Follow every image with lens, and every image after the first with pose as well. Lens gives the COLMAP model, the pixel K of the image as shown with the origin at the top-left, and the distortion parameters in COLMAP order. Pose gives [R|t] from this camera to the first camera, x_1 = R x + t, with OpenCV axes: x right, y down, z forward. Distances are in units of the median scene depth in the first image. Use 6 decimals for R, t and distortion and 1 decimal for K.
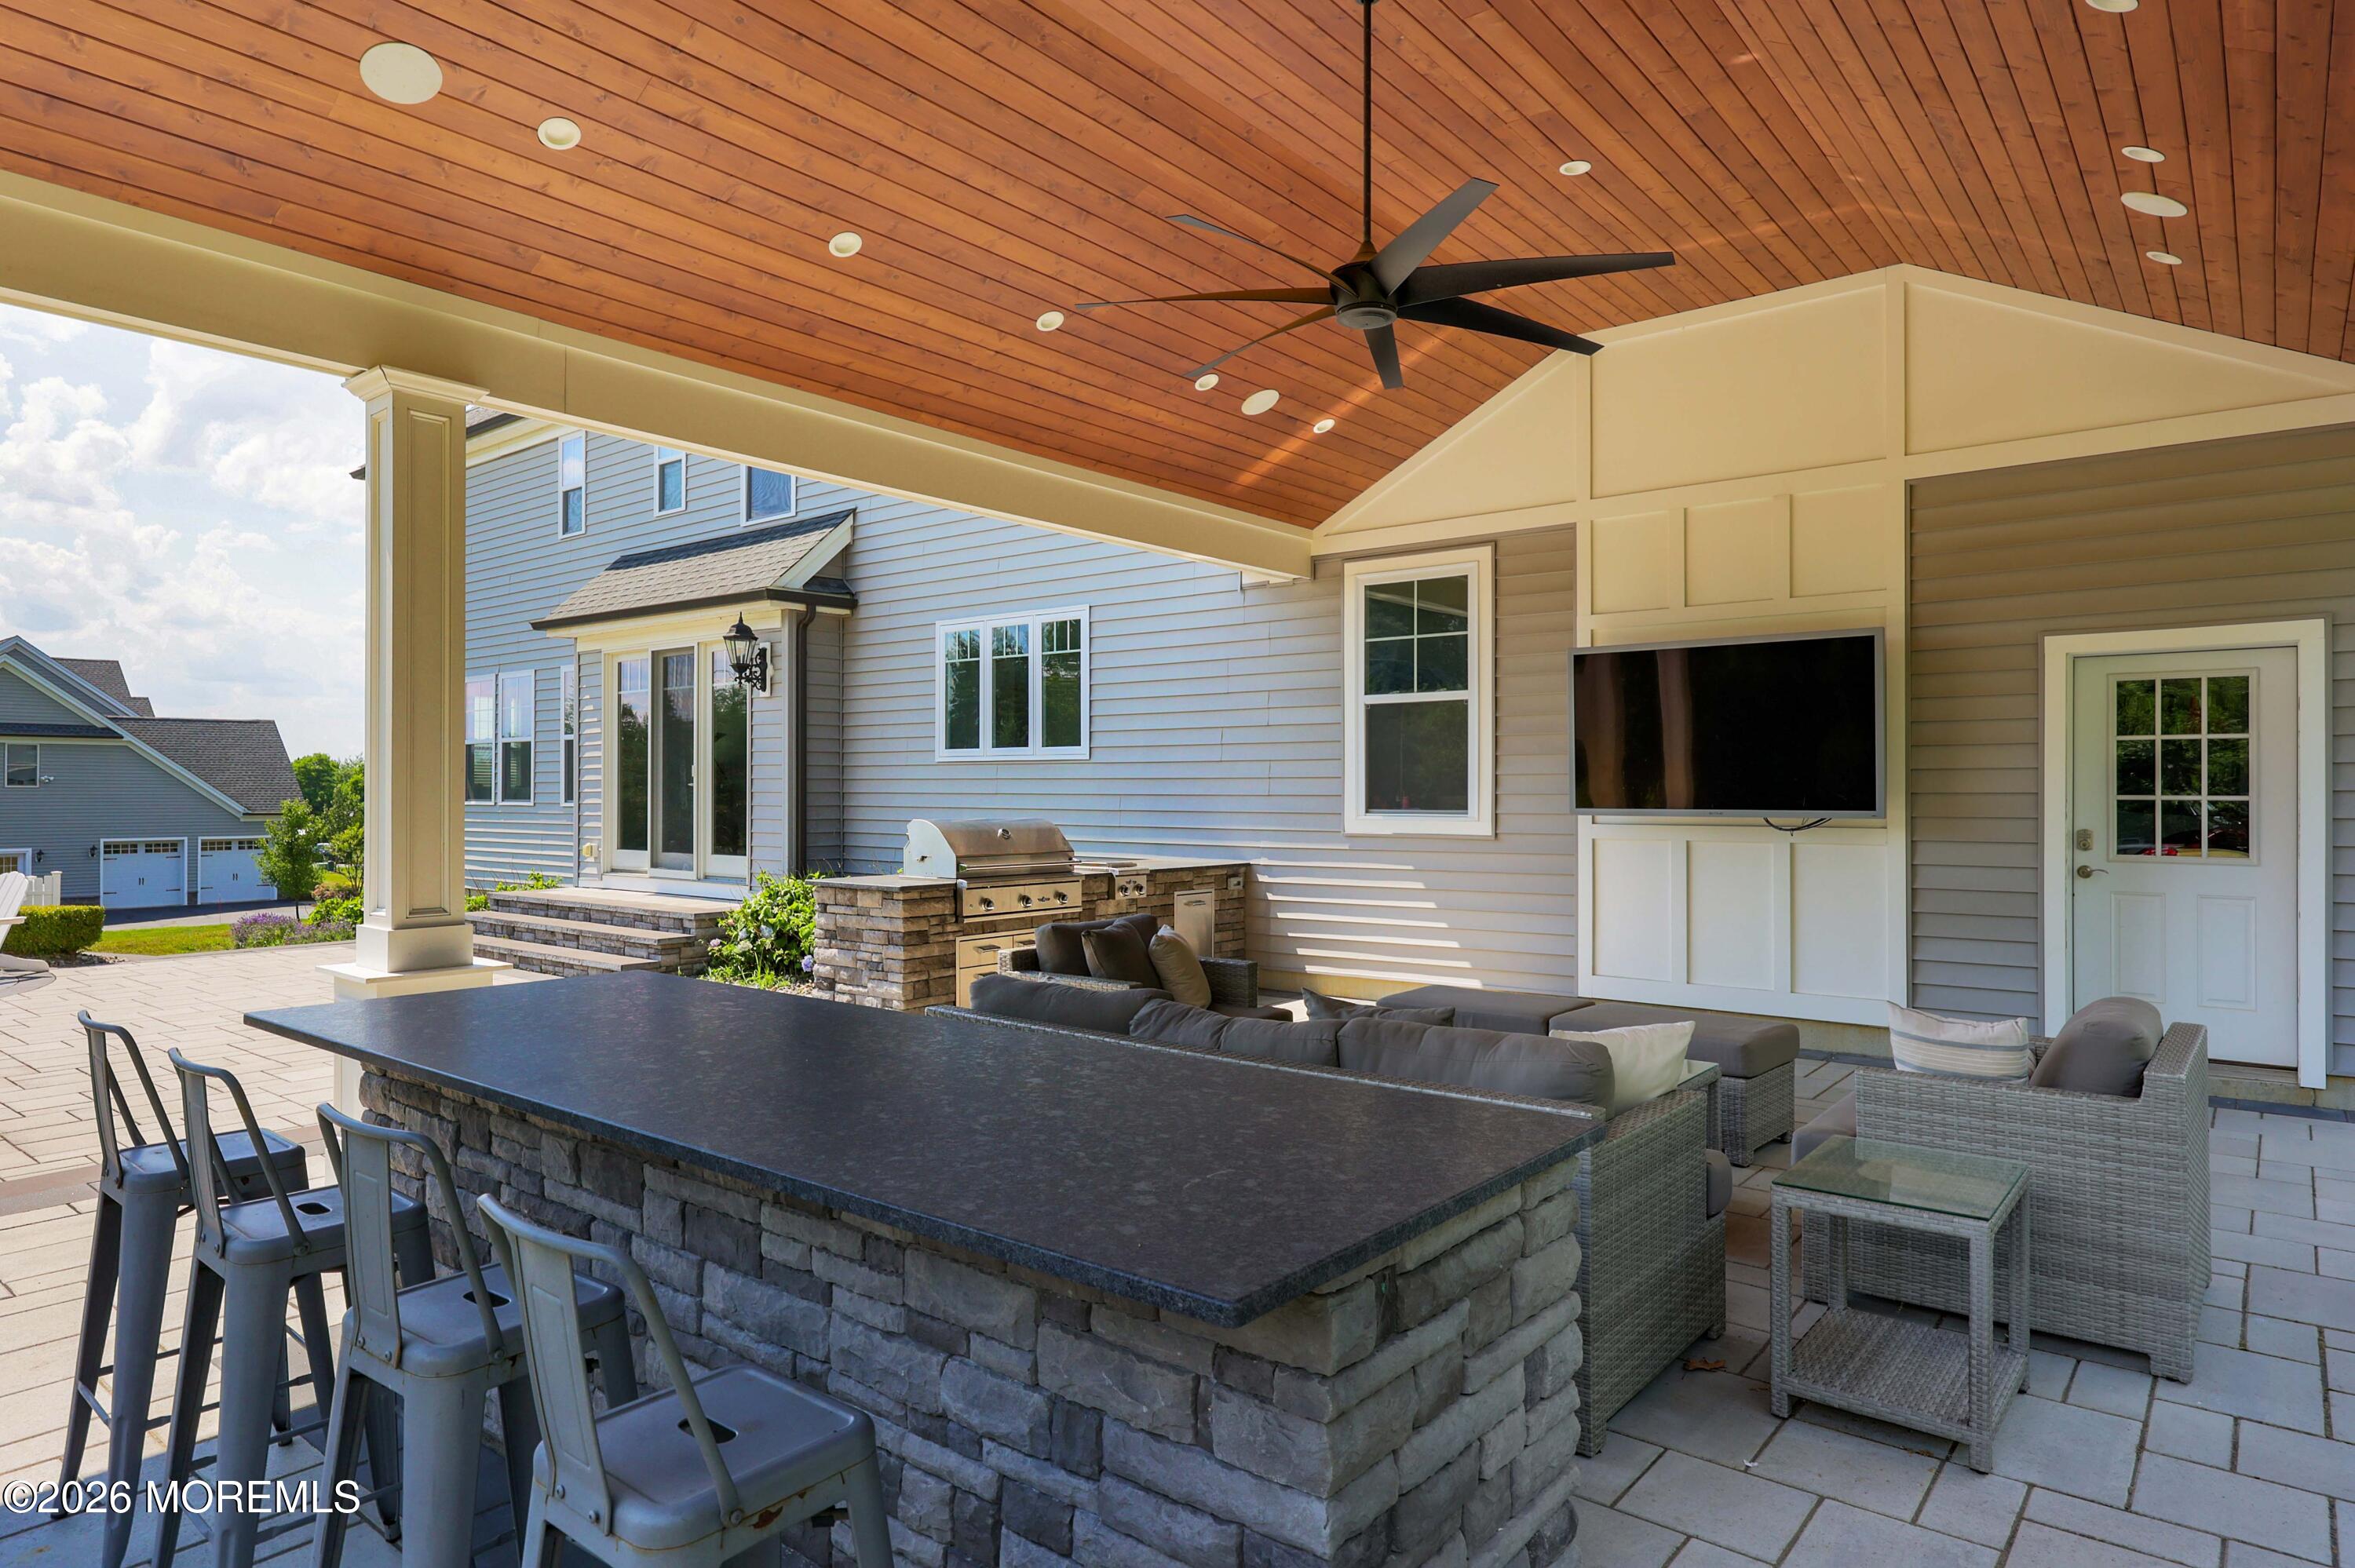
lens RADIAL K [[1353.6, 0, 1177.5], [0, 1353.6, 784.0], [0, 0, 1]] dist [0.002372, 0.000373]
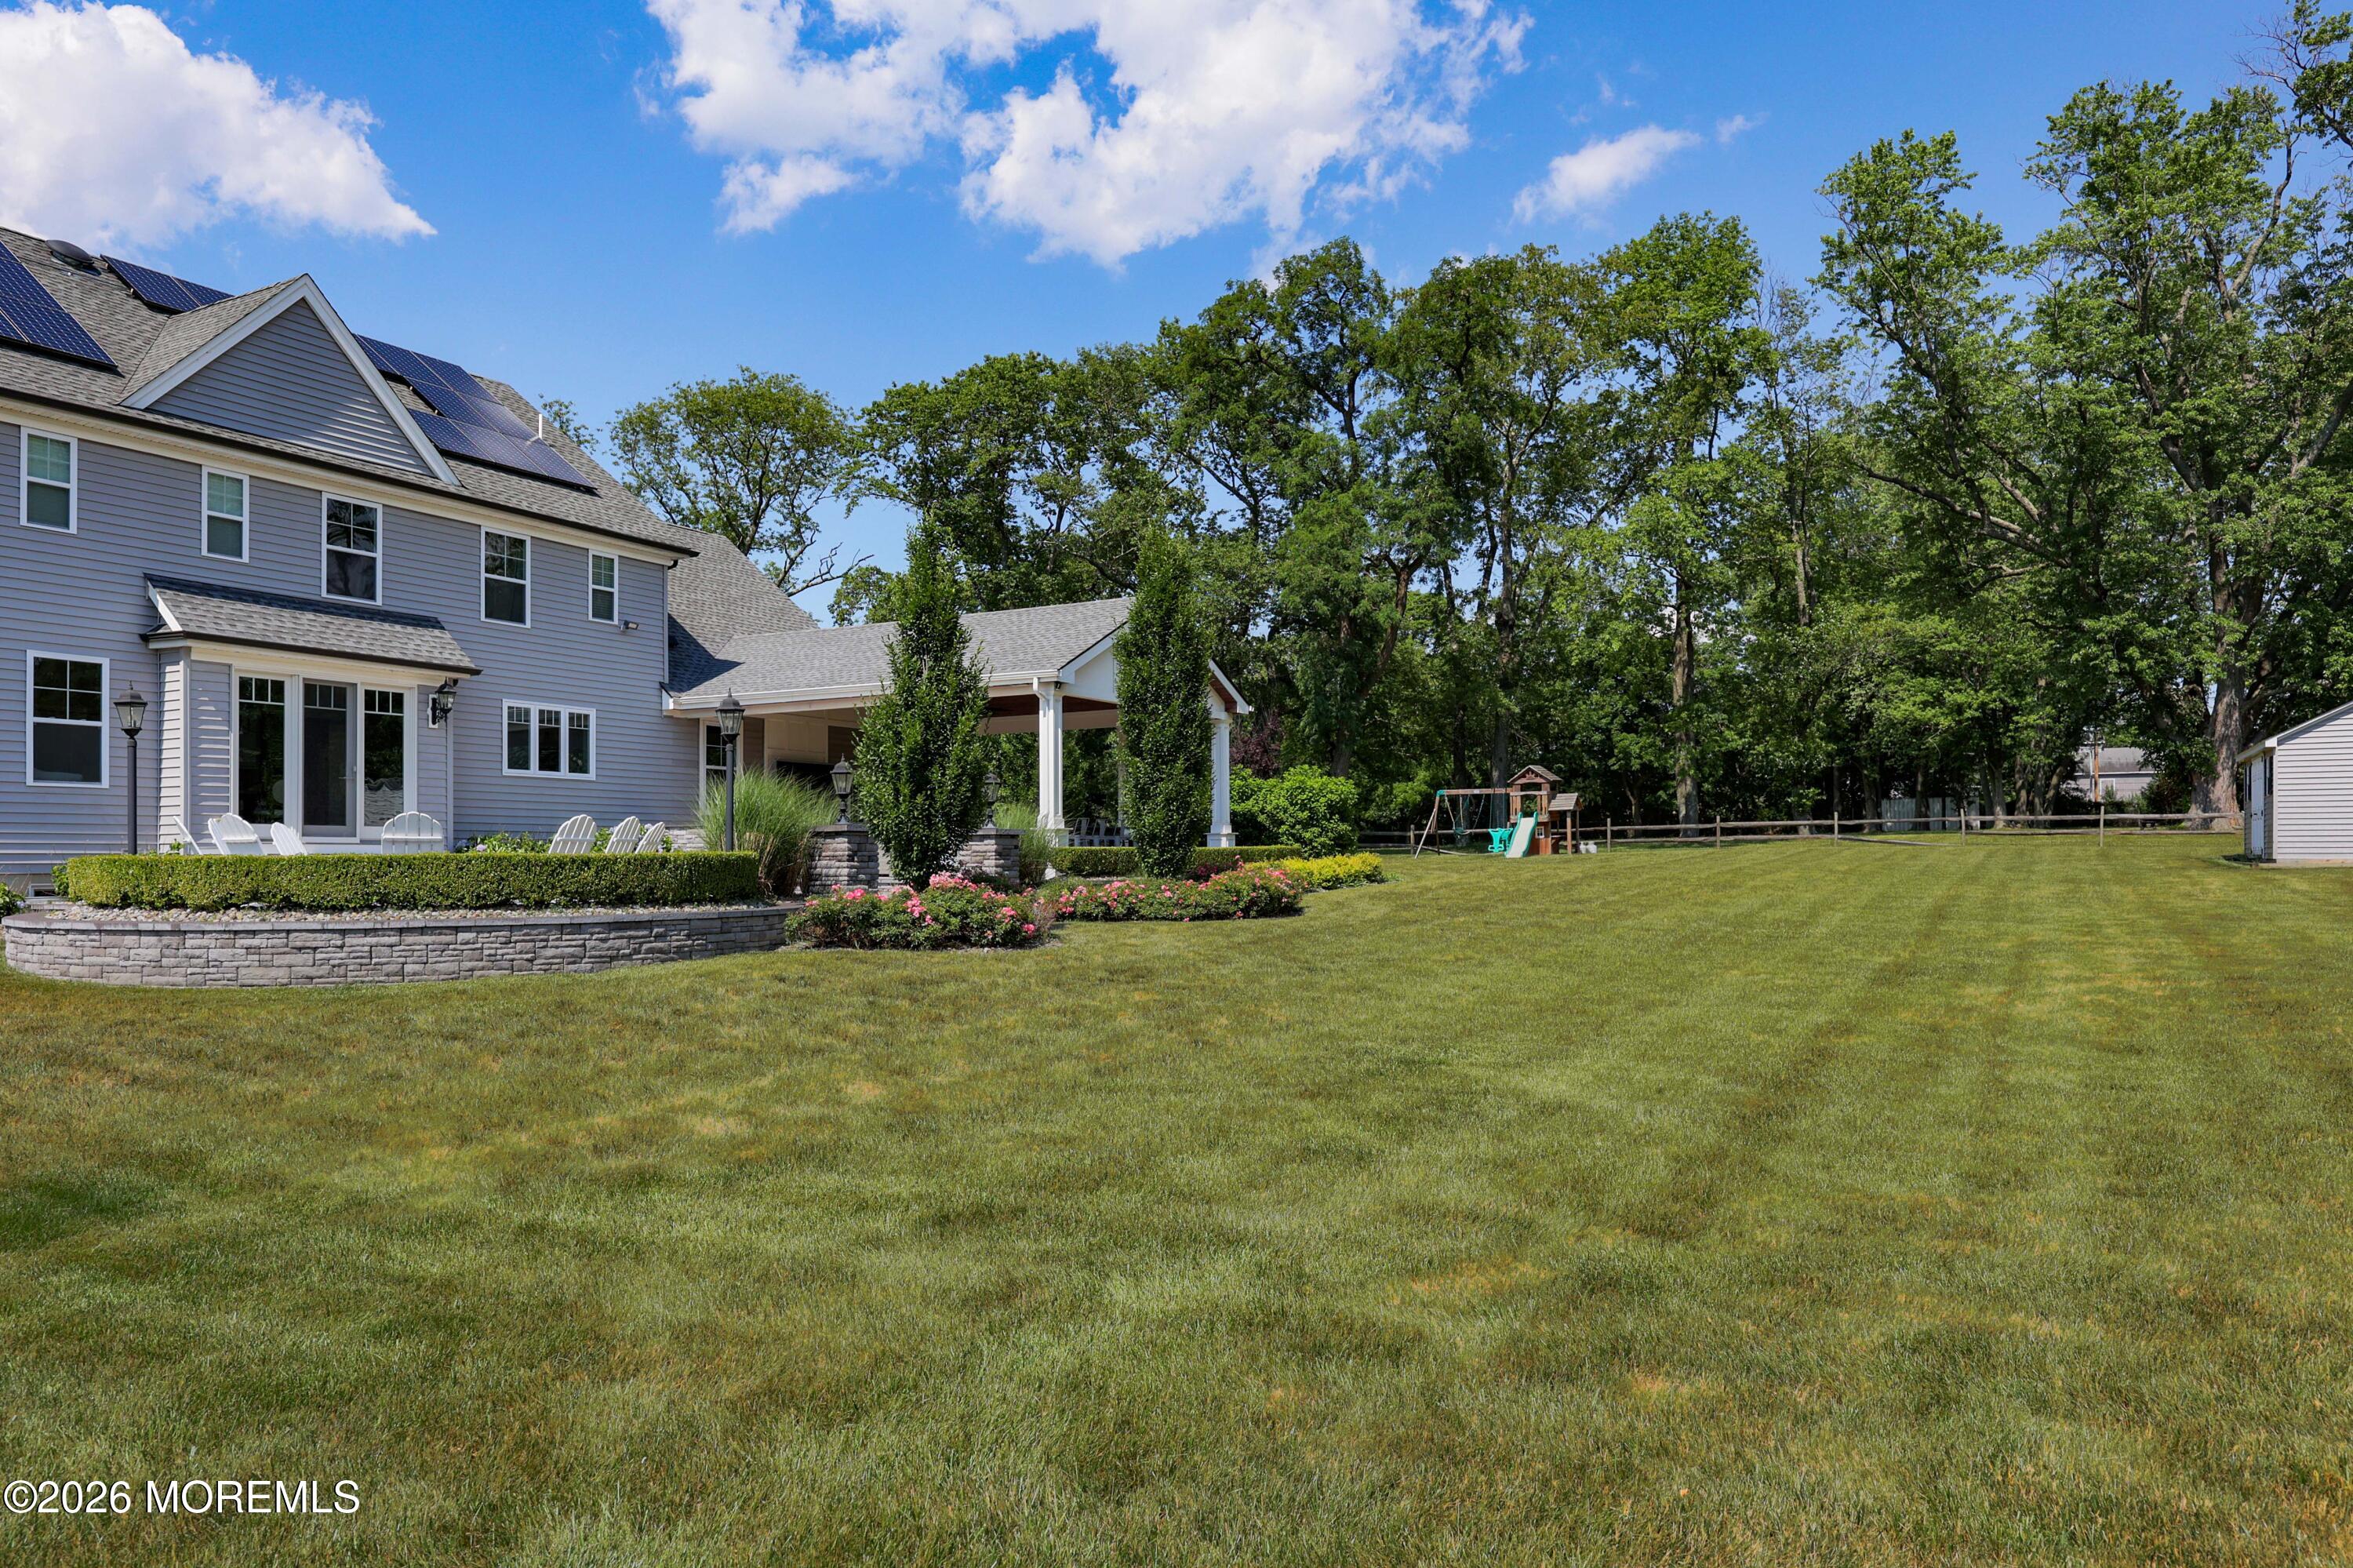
lens RADIAL K [[1605.7, 0, 1235.0], [0, 1605.7, 825.8], [0, 0, 1]] dist [0.000335, -0.003083]
pose [[-0.216726, 0.022512, 0.975973, -2.686722], [0.000409, 0.999736, -0.022970, 0.109744], [-0.976232, -0.004579, -0.216678, 0.536257]]
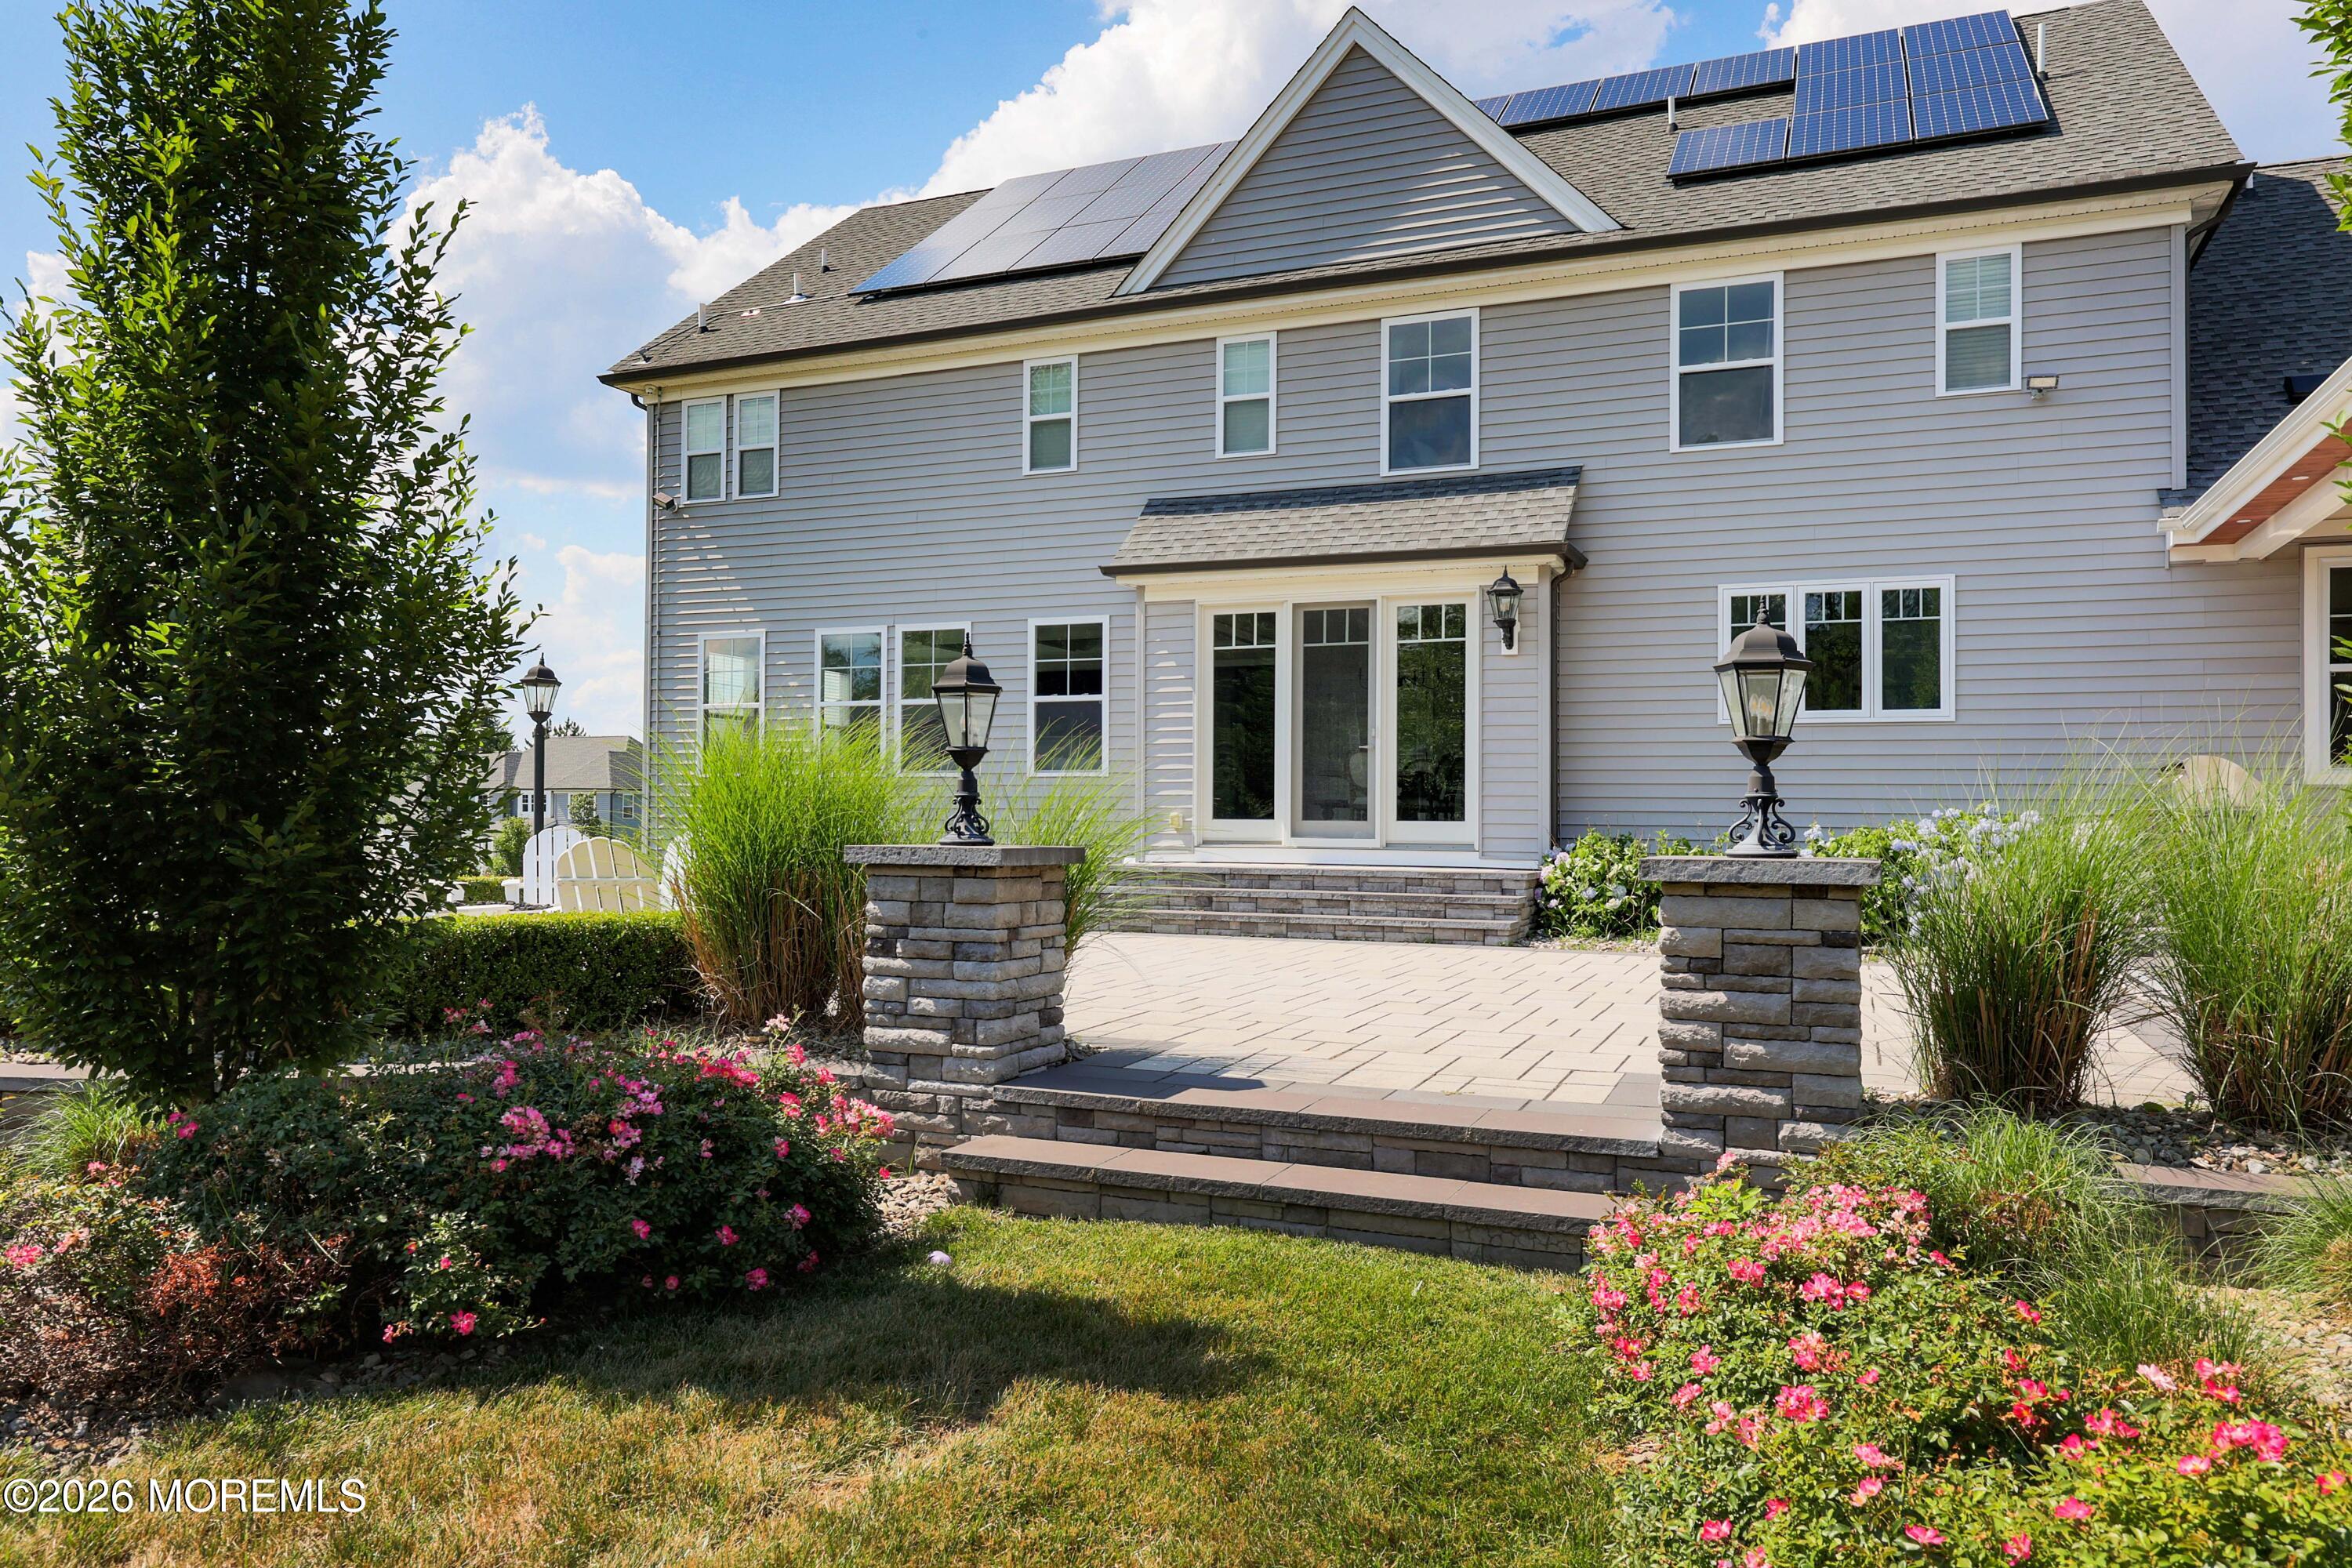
lens RADIAL K [[1548.8, 0, 1107.6], [0, 1548.8, 783.9], [0, 0, 1]] dist [0.006680, -0.003093]
pose [[0.961165, 0.012372, 0.275698, -0.992591], [-0.008566, 0.999851, -0.015005, 0.052359], [-0.275842, 0.012061, 0.961127, 0.021640]]
